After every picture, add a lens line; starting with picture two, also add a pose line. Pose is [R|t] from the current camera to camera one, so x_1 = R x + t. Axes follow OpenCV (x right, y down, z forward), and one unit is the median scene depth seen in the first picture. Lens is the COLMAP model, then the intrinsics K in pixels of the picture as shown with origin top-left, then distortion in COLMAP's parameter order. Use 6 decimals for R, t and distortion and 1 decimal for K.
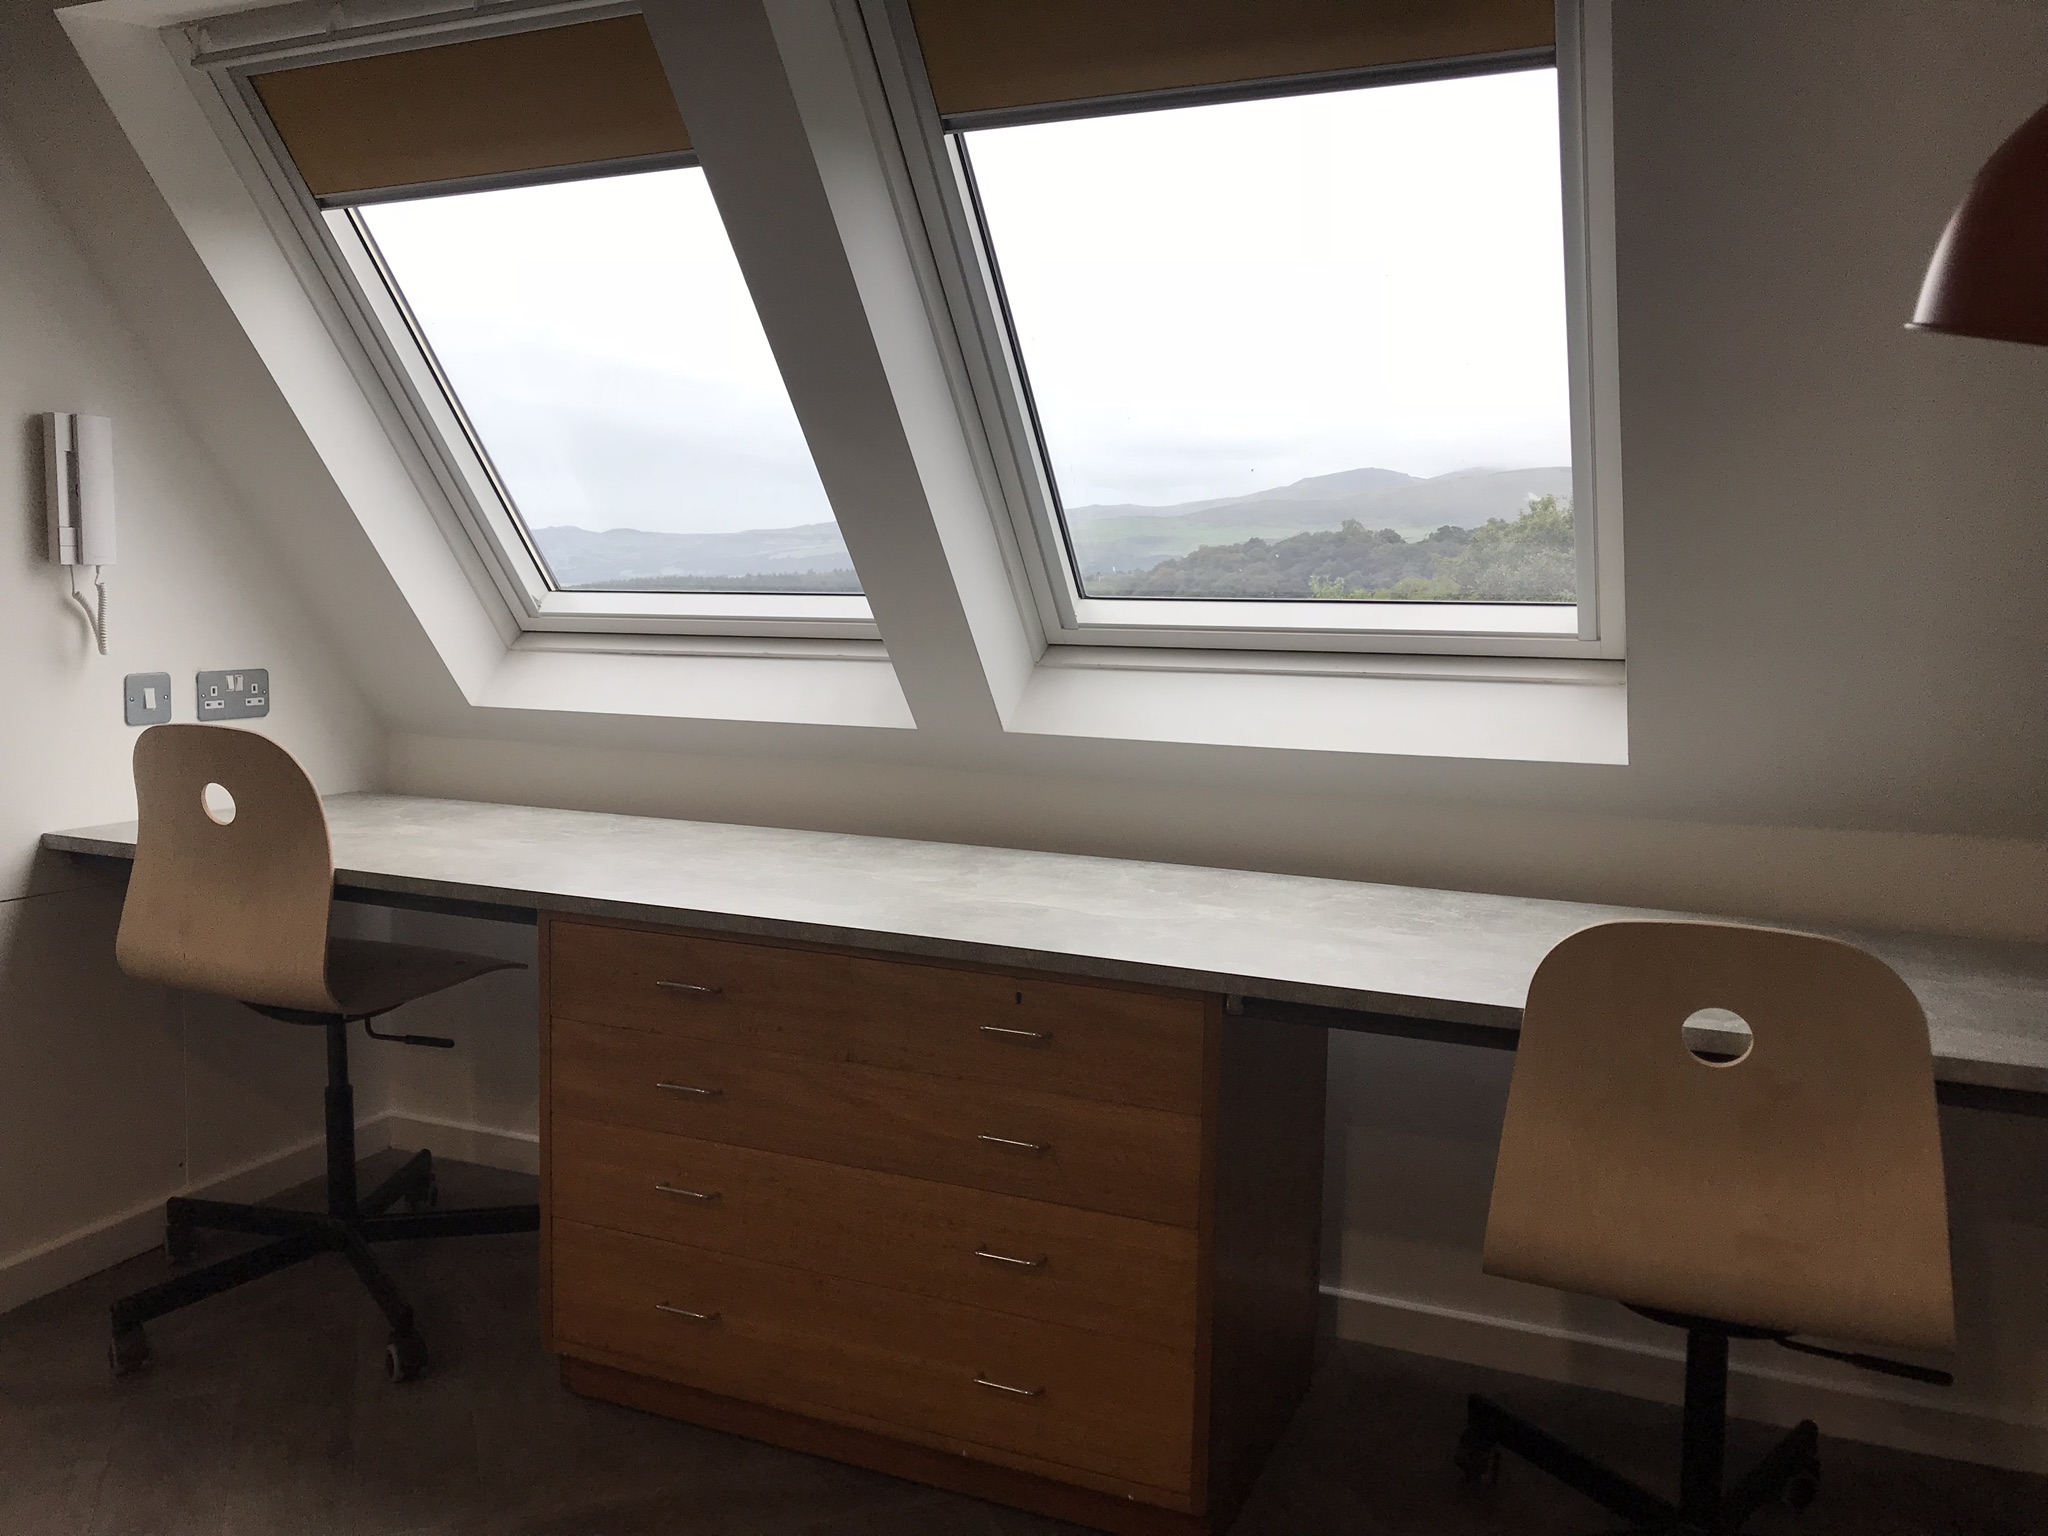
lens RADIAL K [[1633.8, 0, 1023.6], [0, 1633.8, 740.8], [0, 0, 1]] dist [0.060544, 0.002932]
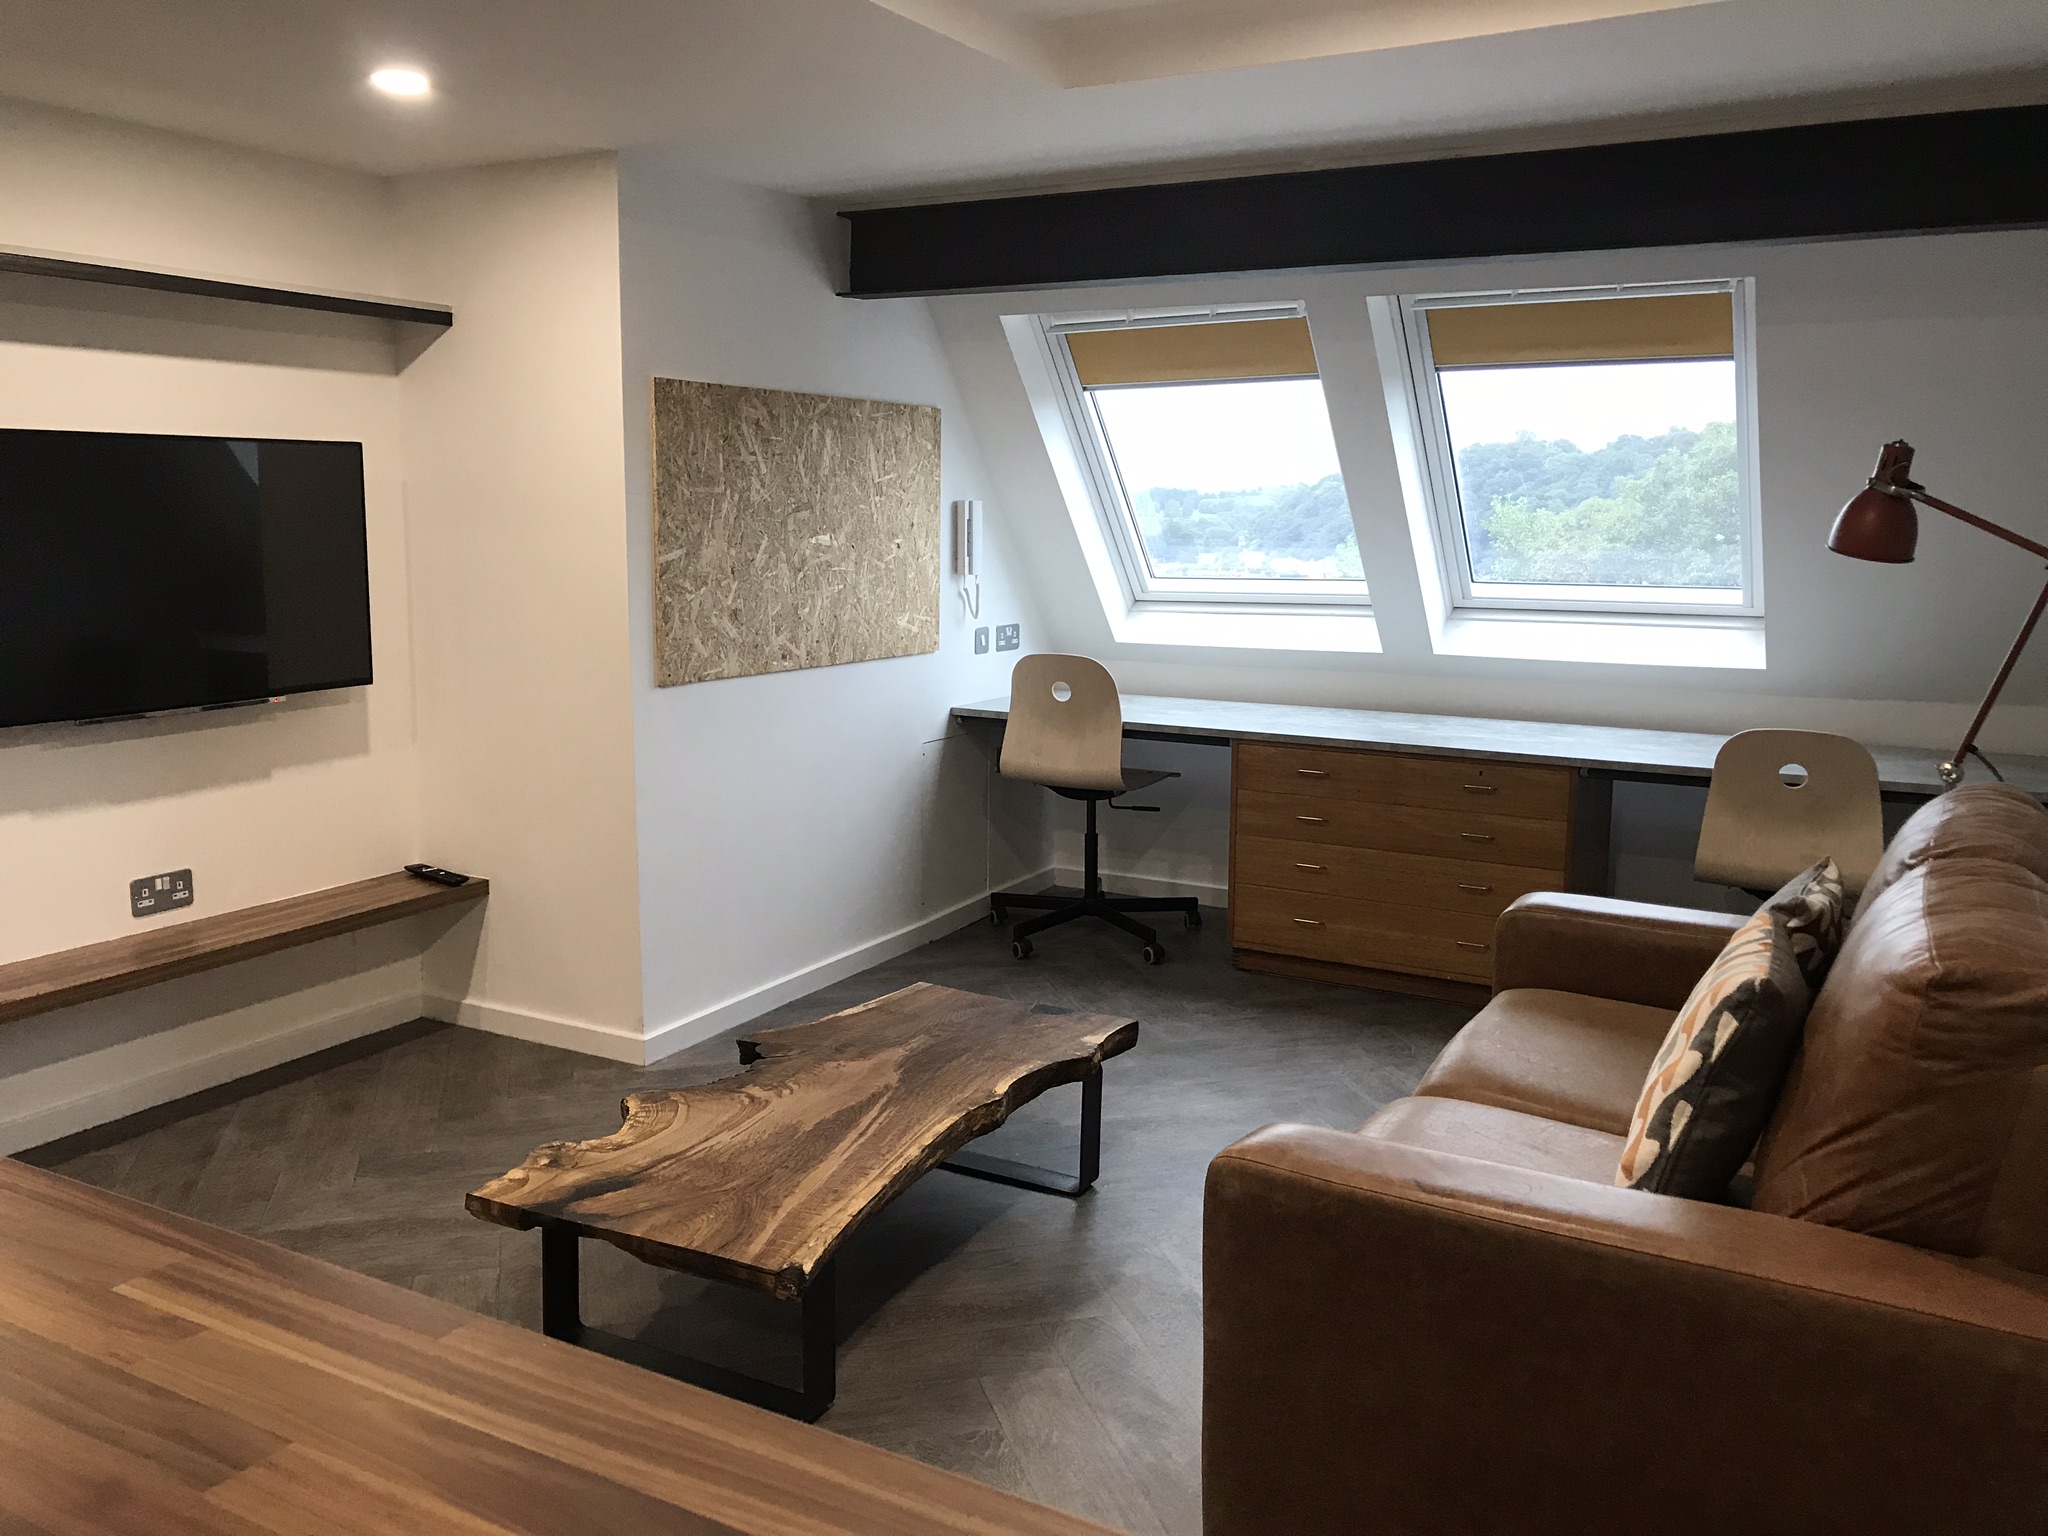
lens RADIAL K [[1679.4, 0, 991.2], [0, 1679.4, 757.6], [0, 0, 1]] dist [0.000775, -0.002393]
pose [[0.994520, 0.000141, -0.104542, -0.348825], [0.005965, 0.998294, 0.058090, -0.002329], [0.104372, -0.058395, 0.992822, -1.102509]]
